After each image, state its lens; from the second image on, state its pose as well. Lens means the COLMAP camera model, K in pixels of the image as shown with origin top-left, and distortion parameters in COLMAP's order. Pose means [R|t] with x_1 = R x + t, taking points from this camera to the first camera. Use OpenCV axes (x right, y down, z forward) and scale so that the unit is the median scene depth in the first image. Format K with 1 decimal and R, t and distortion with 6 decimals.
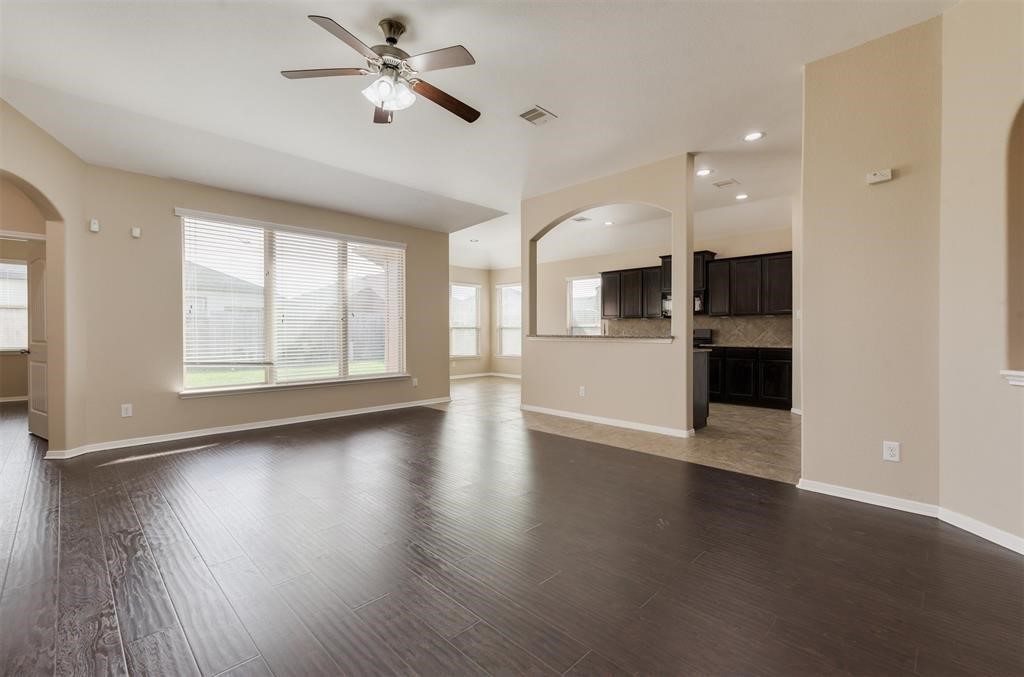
lens RADIAL K [[453.6, 0, 510.5], [0, 453.6, 329.7], [0, 0, 1]] dist [0.000832, -0.000063]
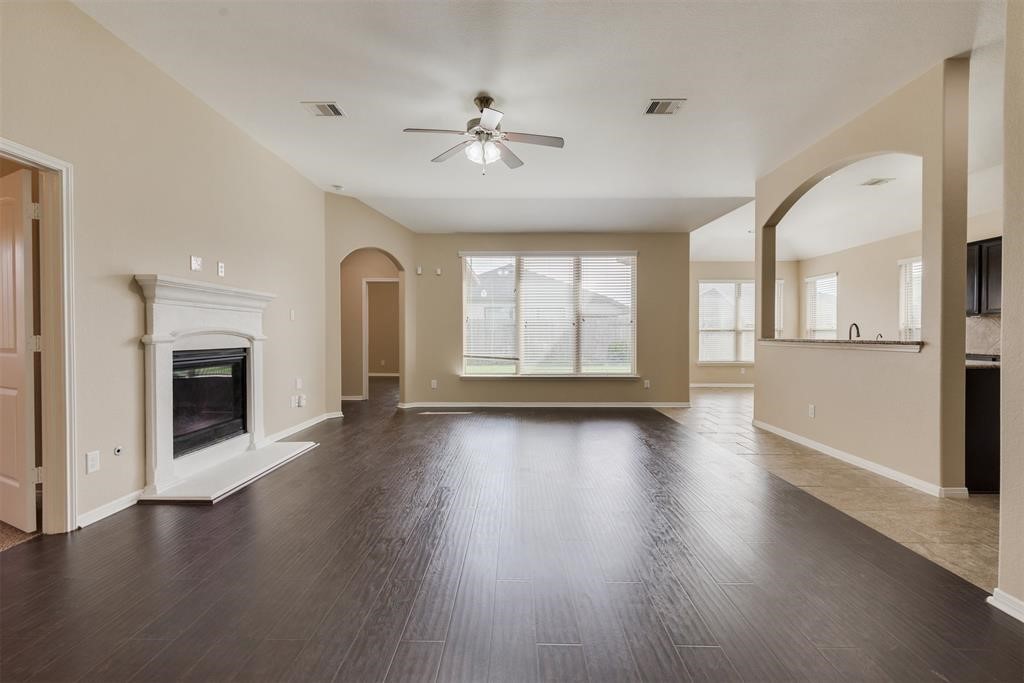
lens RADIAL K [[441.7, 0, 498.2], [0, 441.7, 341.1], [0, 0, 1]] dist [-0.002750, -0.000053]
pose [[0.681171, 0.012028, -0.732025, 0.304709], [0.002857, 0.999814, 0.019087, -0.001880], [0.732118, -0.015093, 0.681010, 0.073750]]
